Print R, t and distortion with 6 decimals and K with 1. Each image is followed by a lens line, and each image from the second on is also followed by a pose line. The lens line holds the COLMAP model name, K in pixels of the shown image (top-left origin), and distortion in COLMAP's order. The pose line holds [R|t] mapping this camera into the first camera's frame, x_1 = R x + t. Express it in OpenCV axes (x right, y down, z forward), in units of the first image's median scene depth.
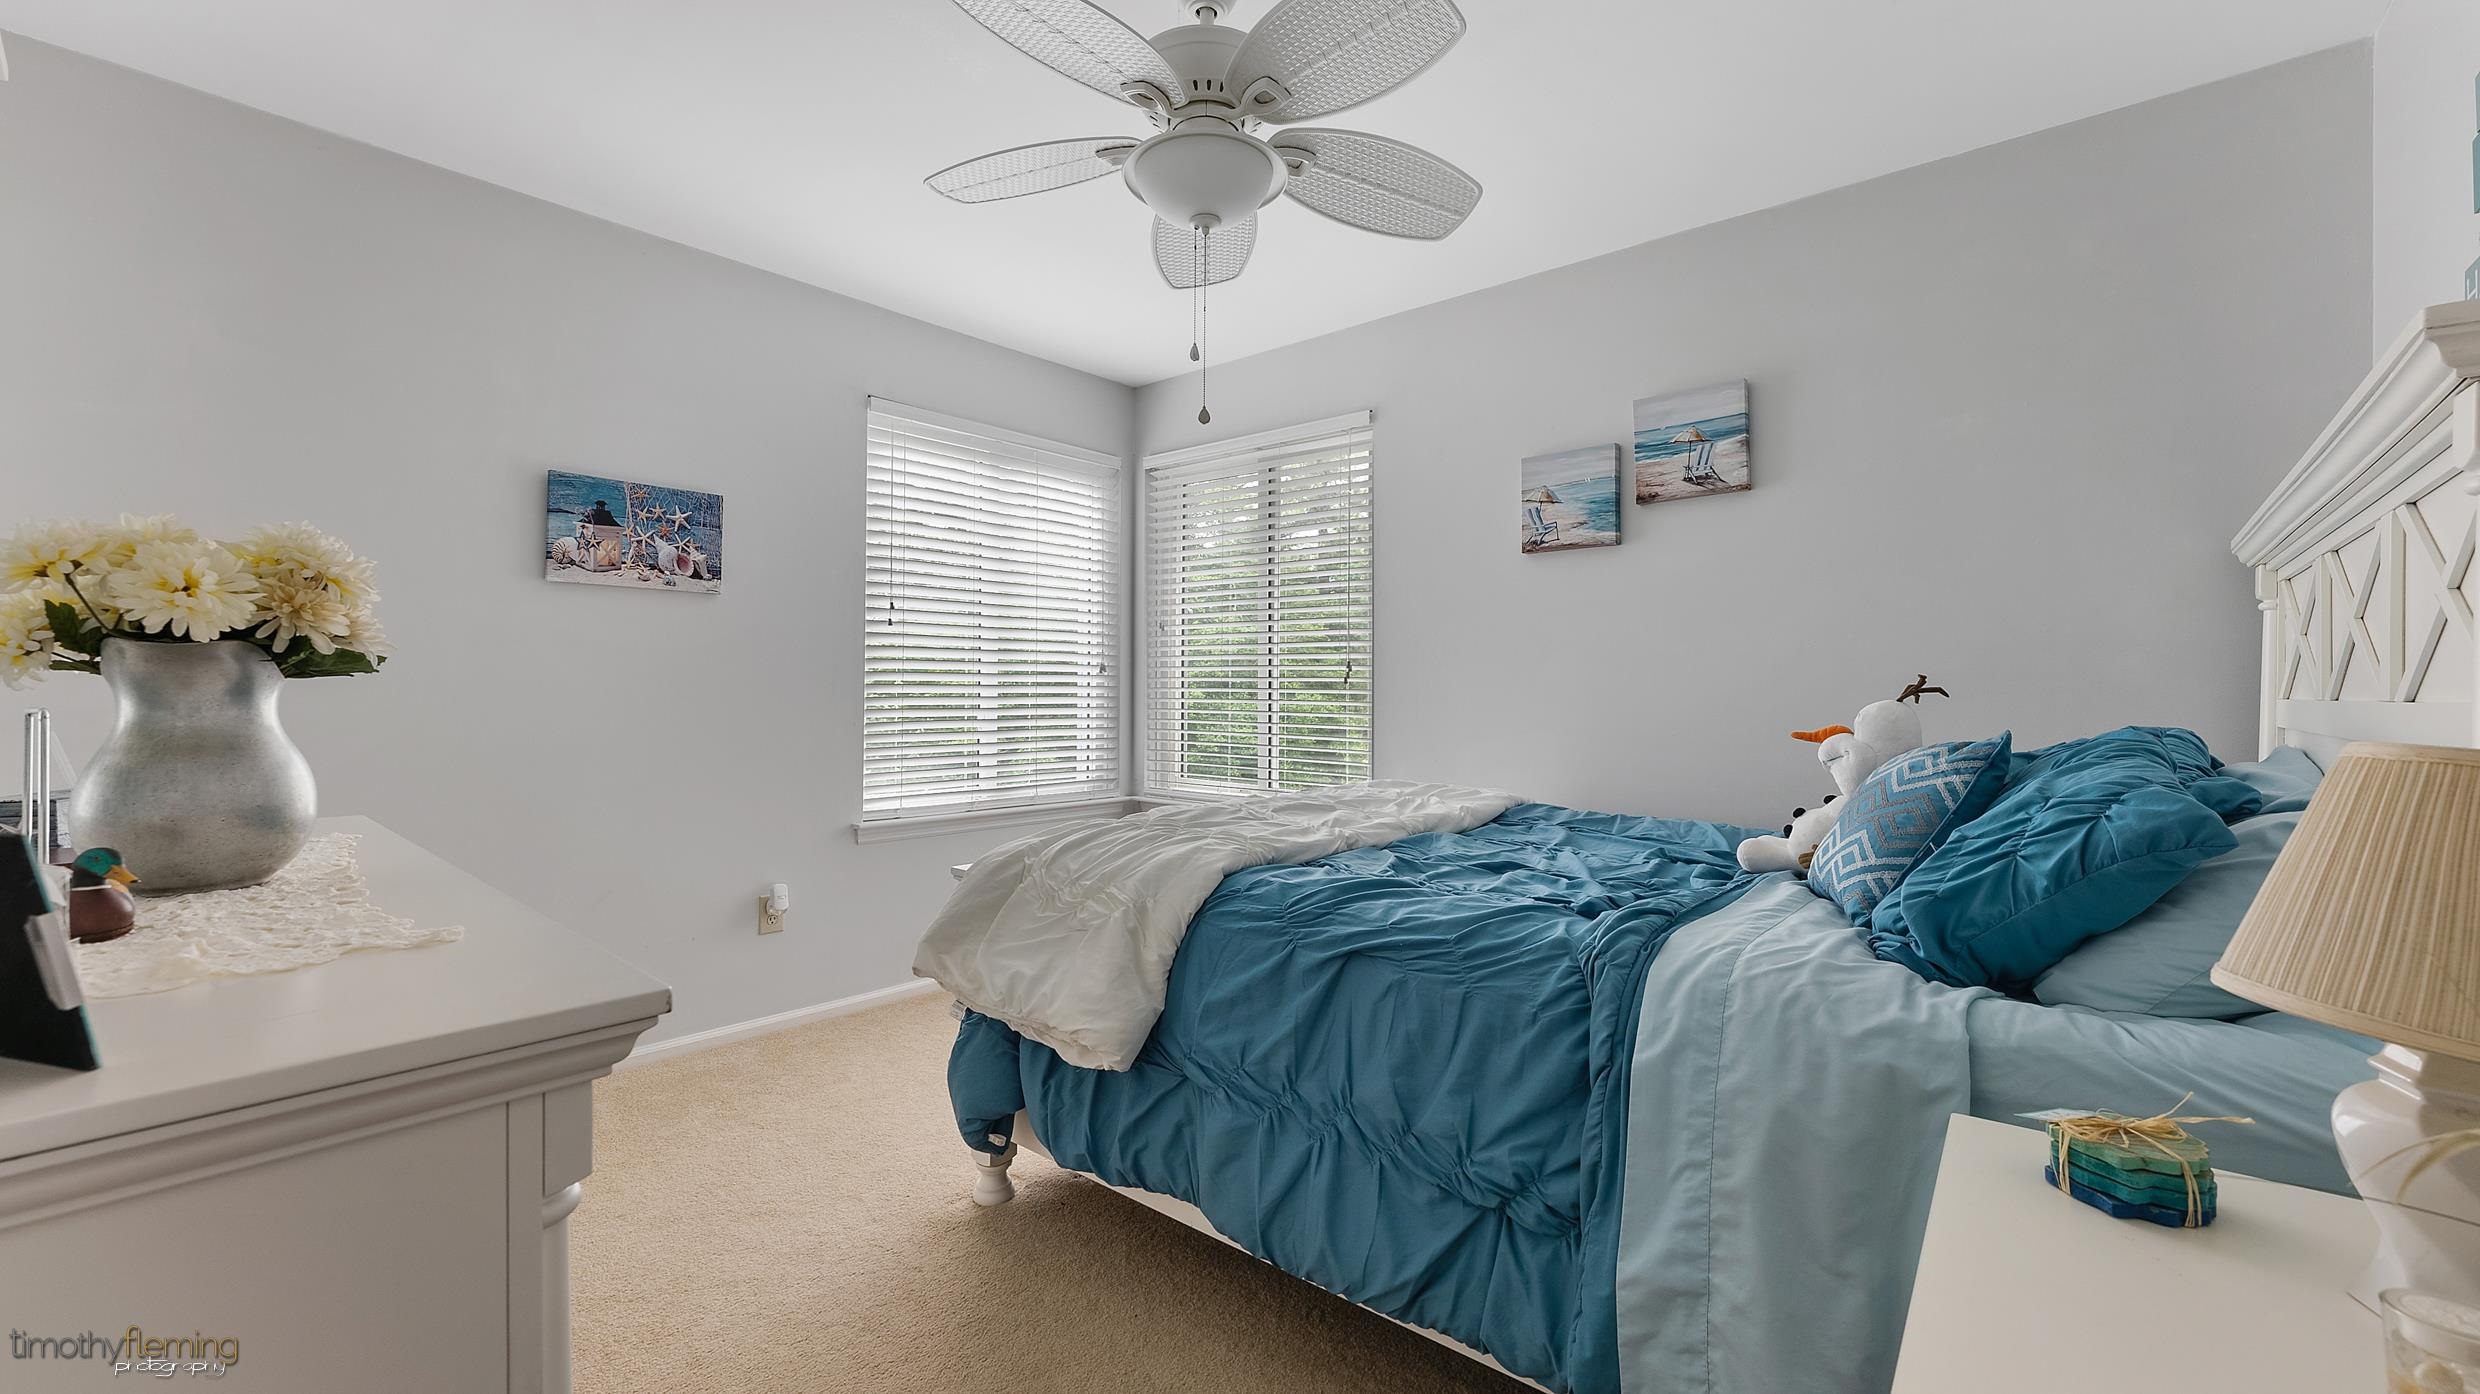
lens RADIAL K [[1010.2, 0, 1242.2], [0, 1010.2, 693.4], [0, 0, 1]] dist [0.002555, 0.000195]
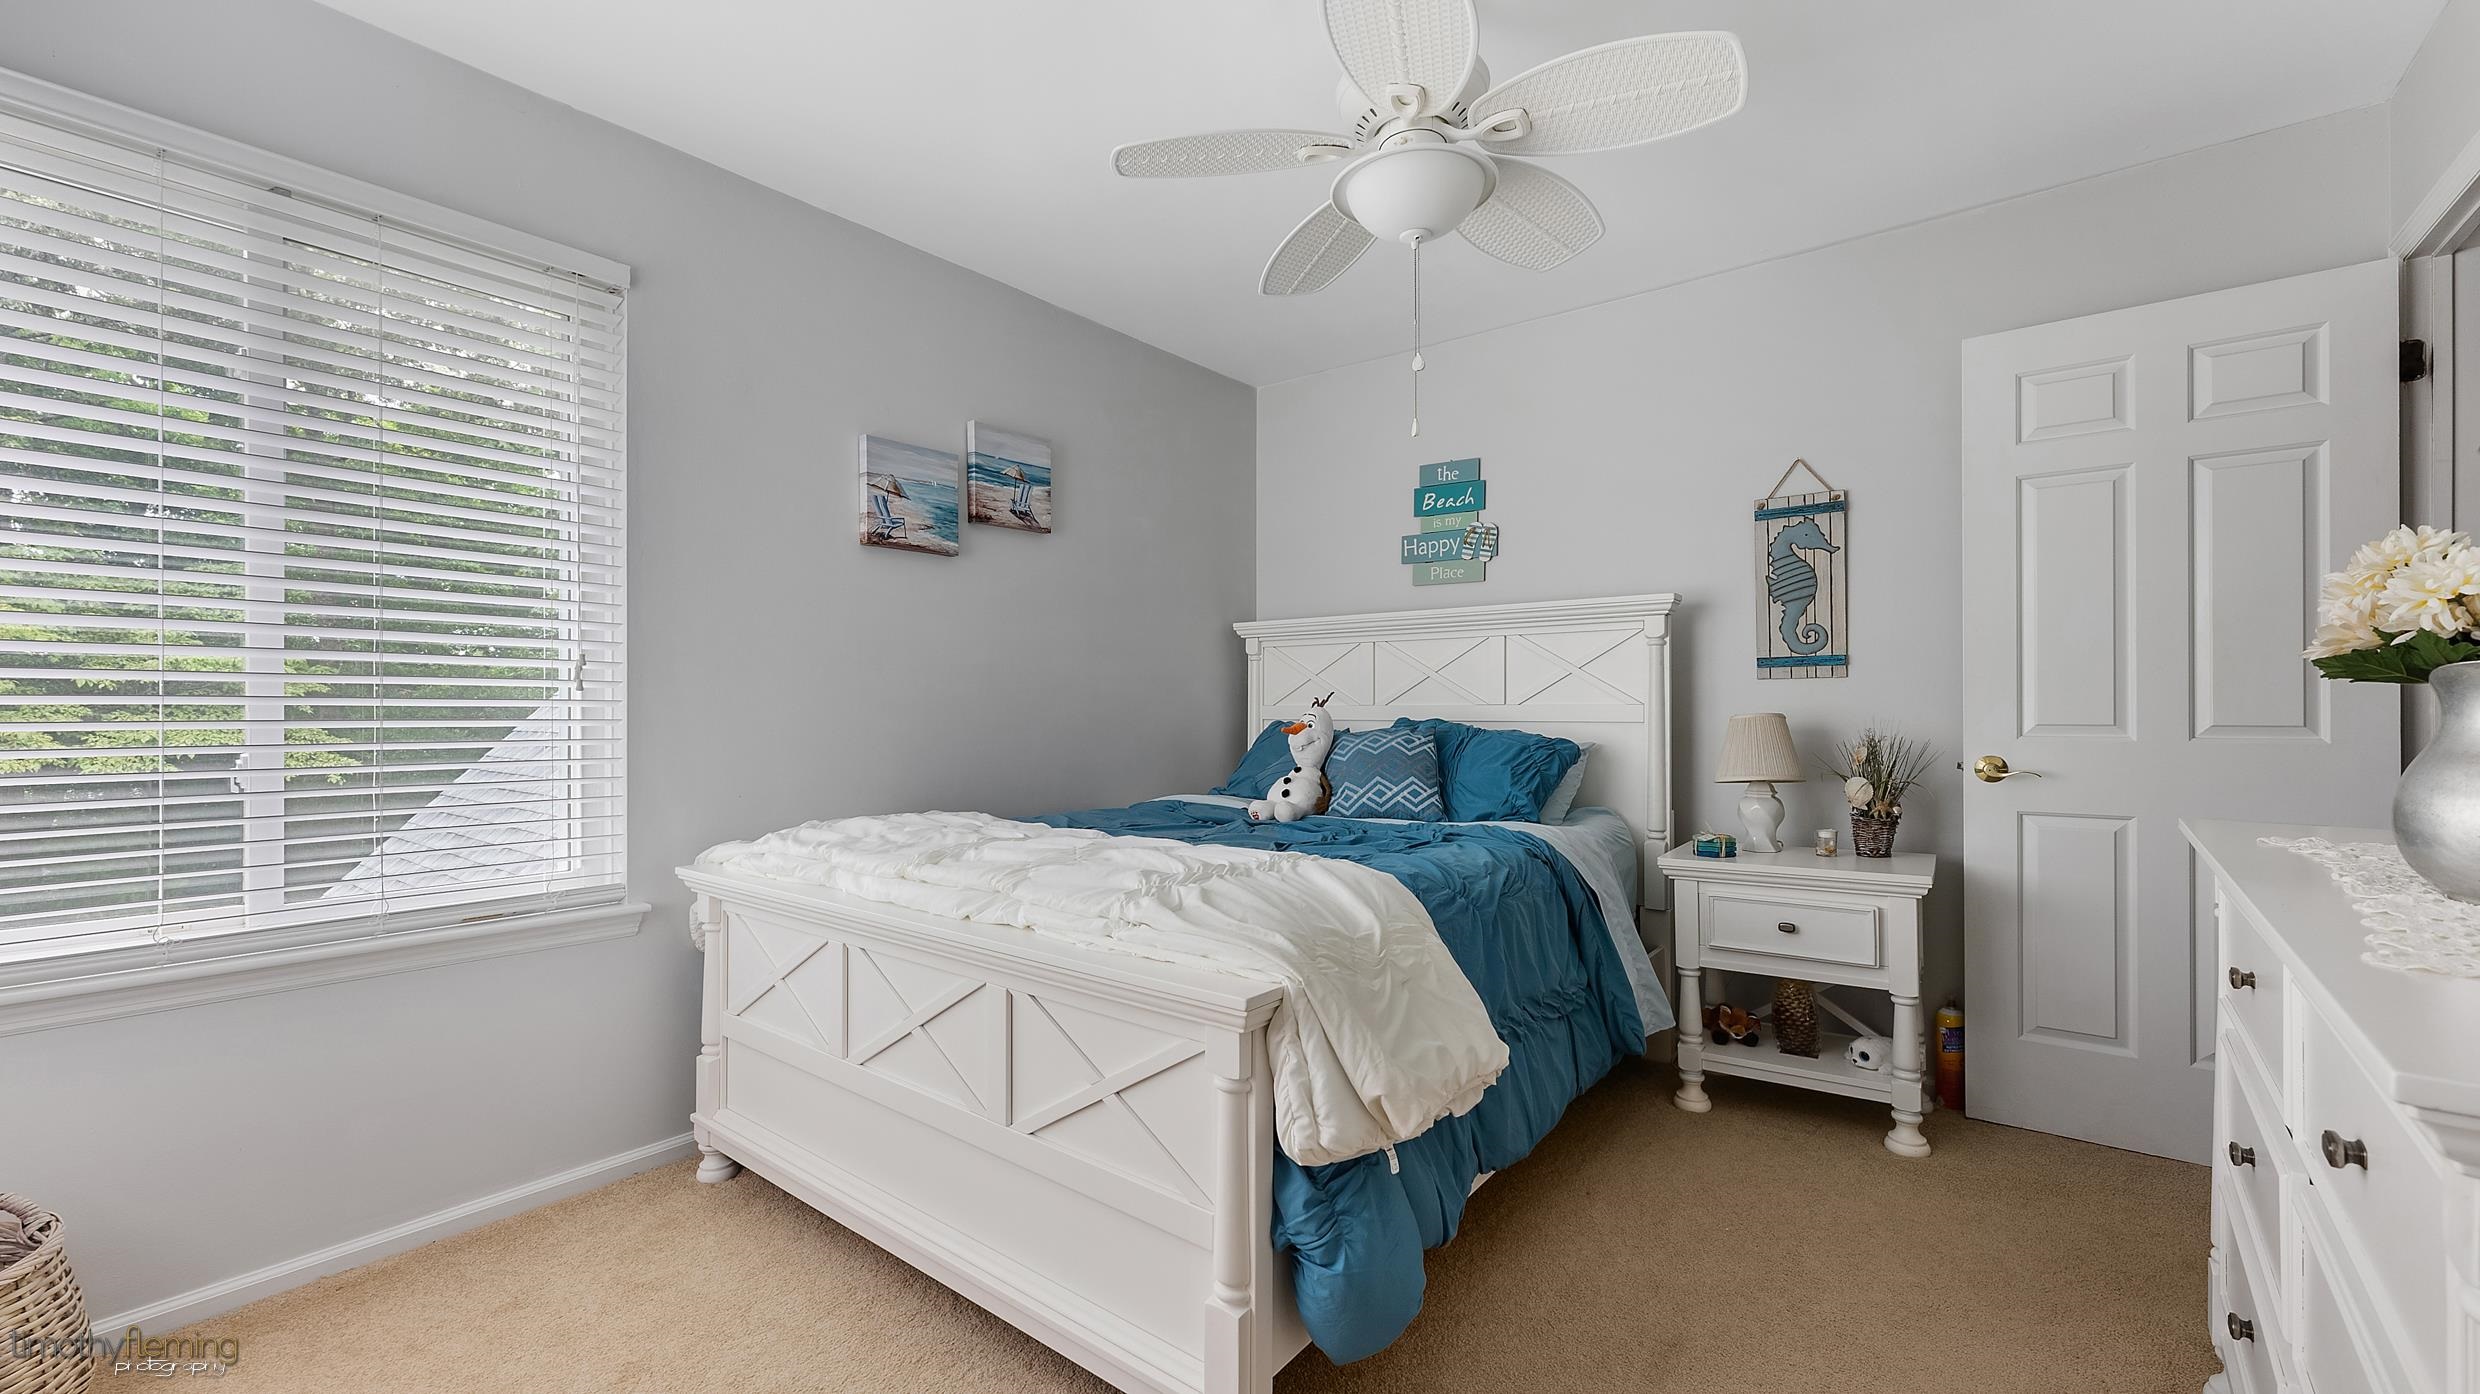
lens RADIAL K [[1010.2, 0, 1242.3], [0, 1010.2, 709.5], [0, 0, 1]] dist [0.002555, 0.000195]
pose [[-0.023424, 0.002190, 0.999723, -0.639832], [-0.000122, 0.999998, -0.002194, 0.005782], [-0.999726, -0.000173, -0.023424, 0.747598]]
